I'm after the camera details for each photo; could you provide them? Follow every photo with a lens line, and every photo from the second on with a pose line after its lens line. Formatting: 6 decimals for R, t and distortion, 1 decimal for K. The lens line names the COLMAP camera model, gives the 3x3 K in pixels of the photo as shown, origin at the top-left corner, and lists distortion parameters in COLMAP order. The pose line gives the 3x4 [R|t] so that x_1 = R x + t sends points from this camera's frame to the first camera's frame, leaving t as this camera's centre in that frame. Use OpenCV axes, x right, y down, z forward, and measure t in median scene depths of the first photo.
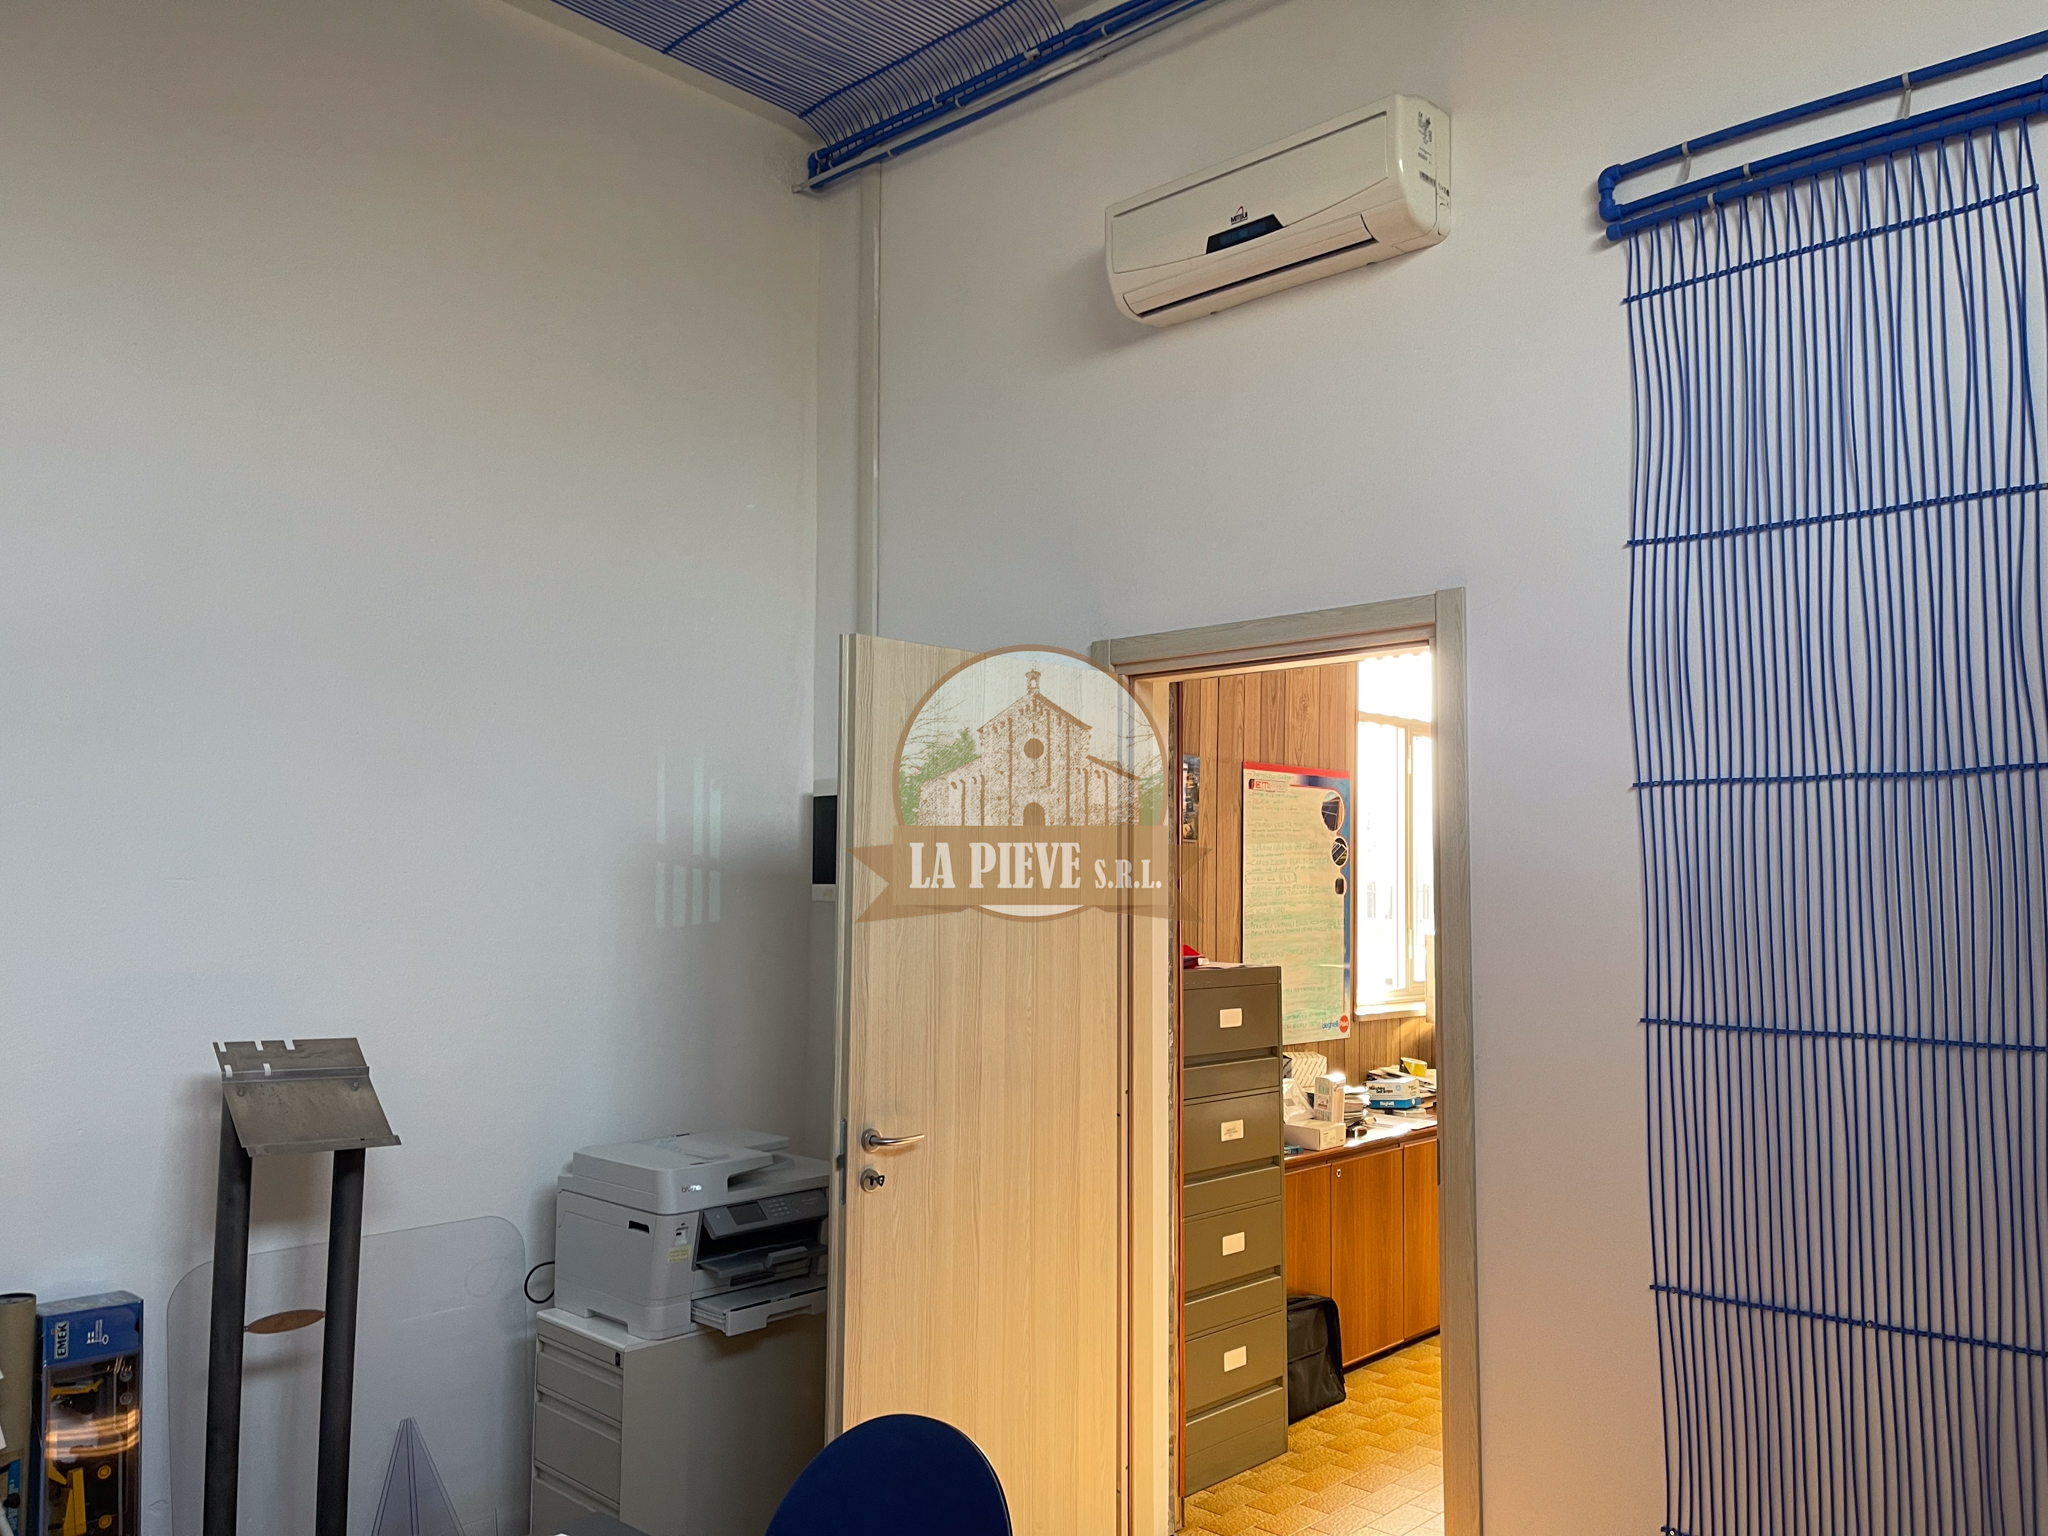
lens RADIAL K [[1547.3, 0, 1021.1], [0, 1547.3, 759.6], [0, 0, 1]] dist [0.007917, -0.003032]
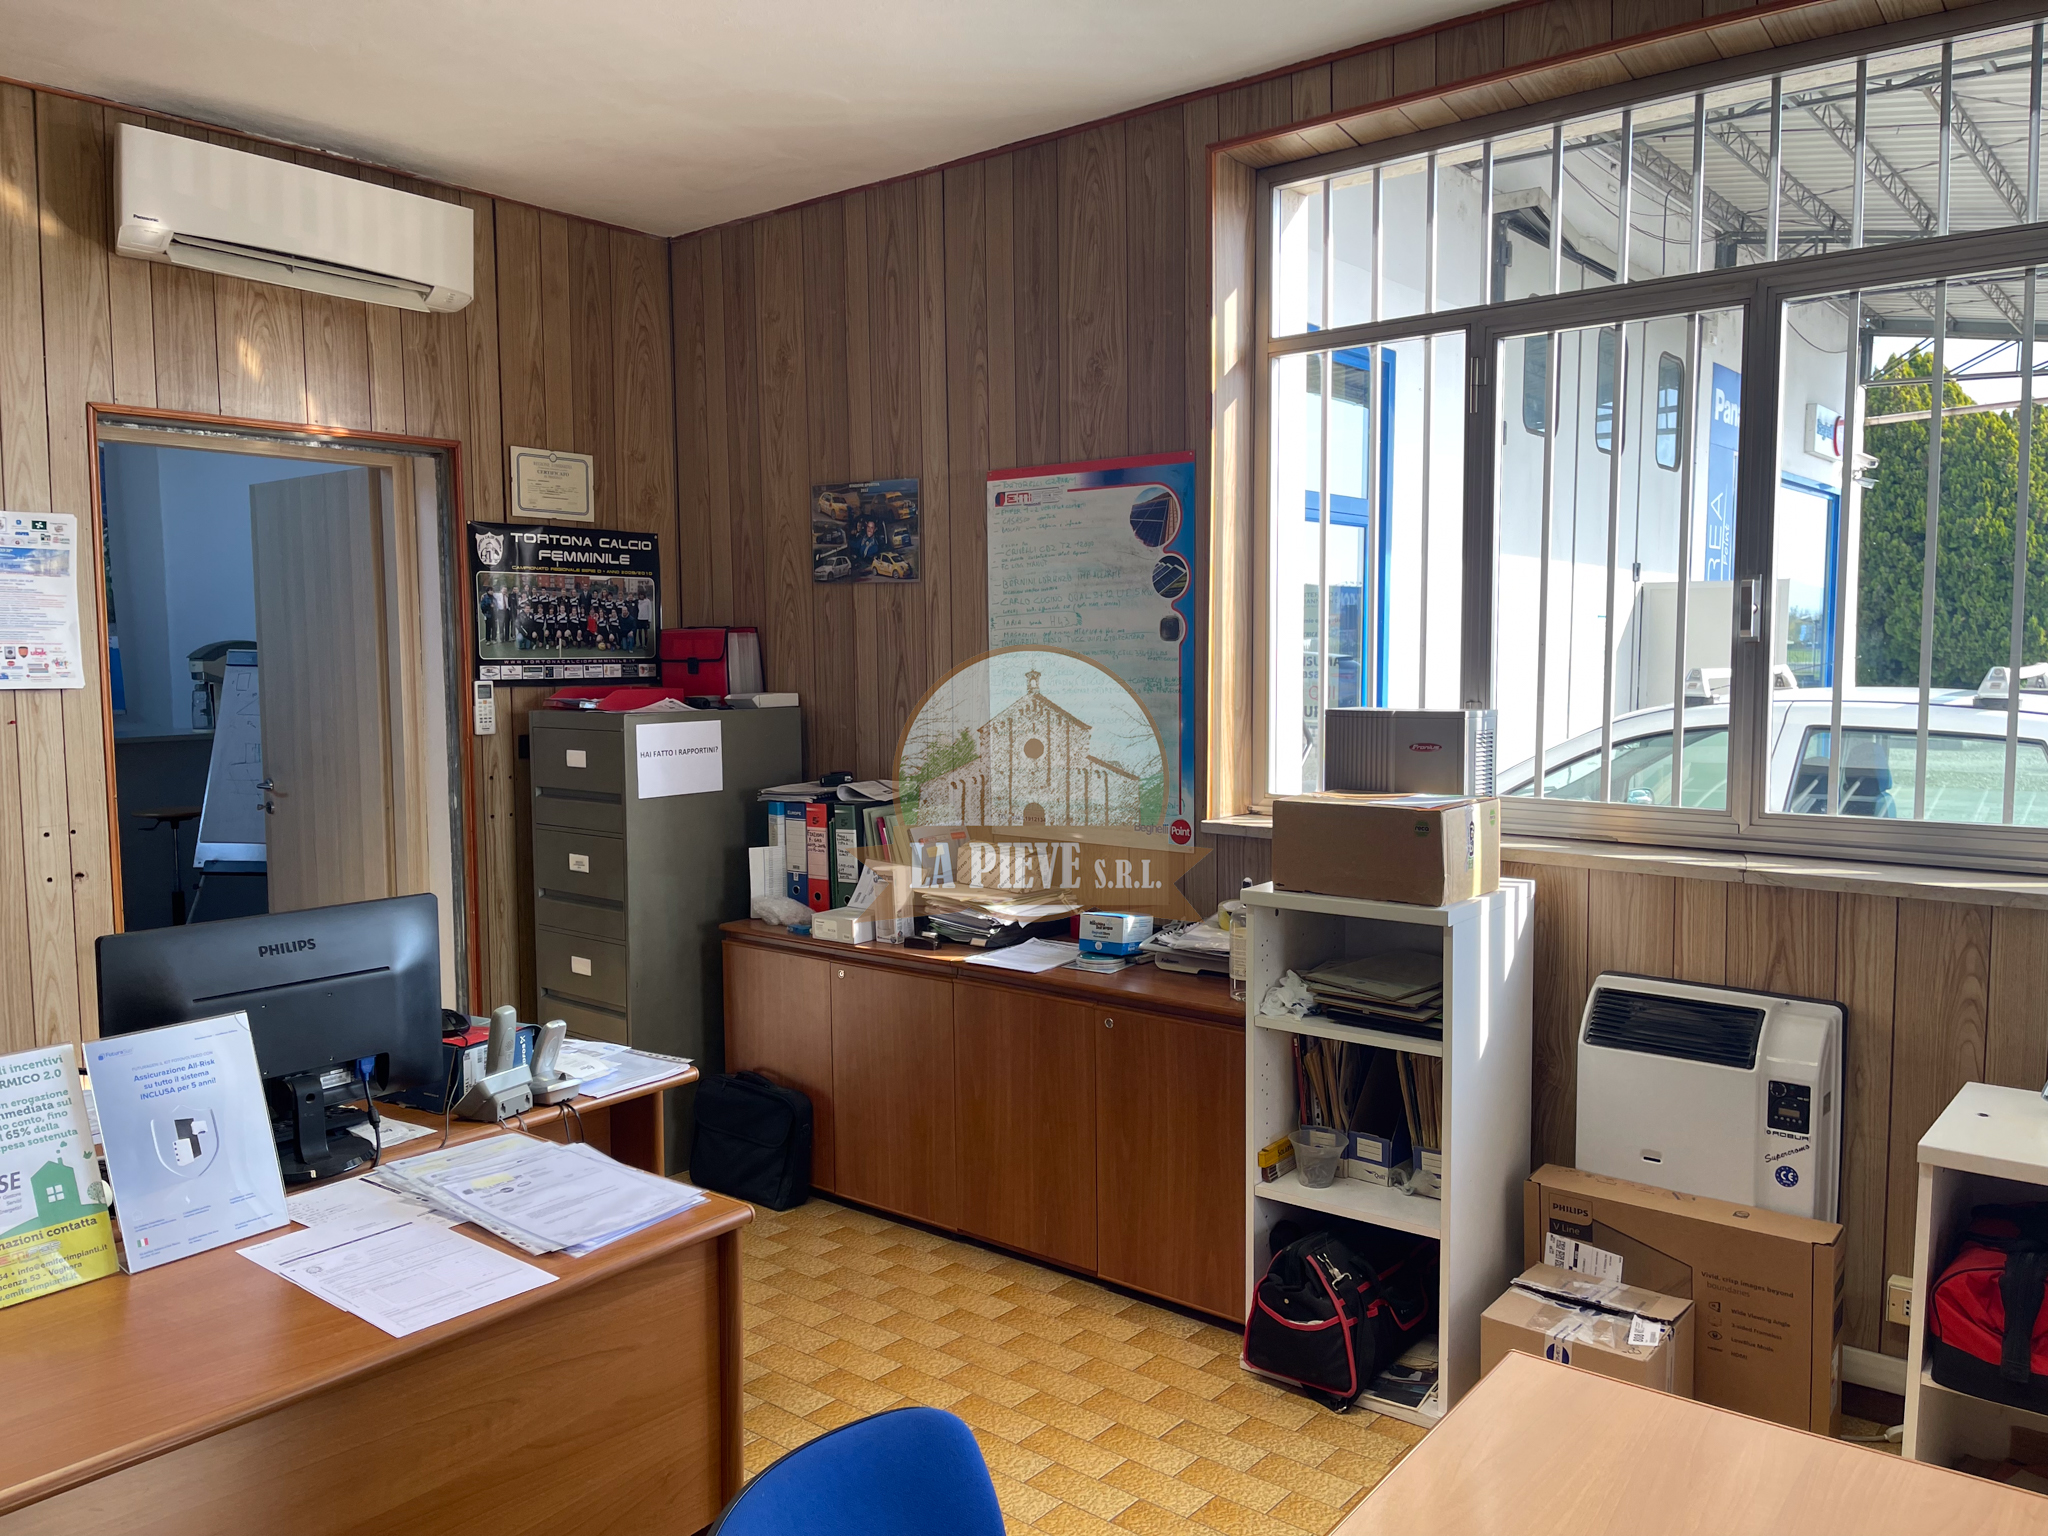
lens RADIAL K [[1547.3, 0, 1032.7], [0, 1547.3, 777.4], [0, 0, 1]] dist [0.007917, -0.003032]
pose [[0.057006, 0.085085, -0.994742, 0.884821], [0.091260, 0.991747, 0.090059, 0.081191], [0.994194, -0.095914, 0.048771, 0.917569]]
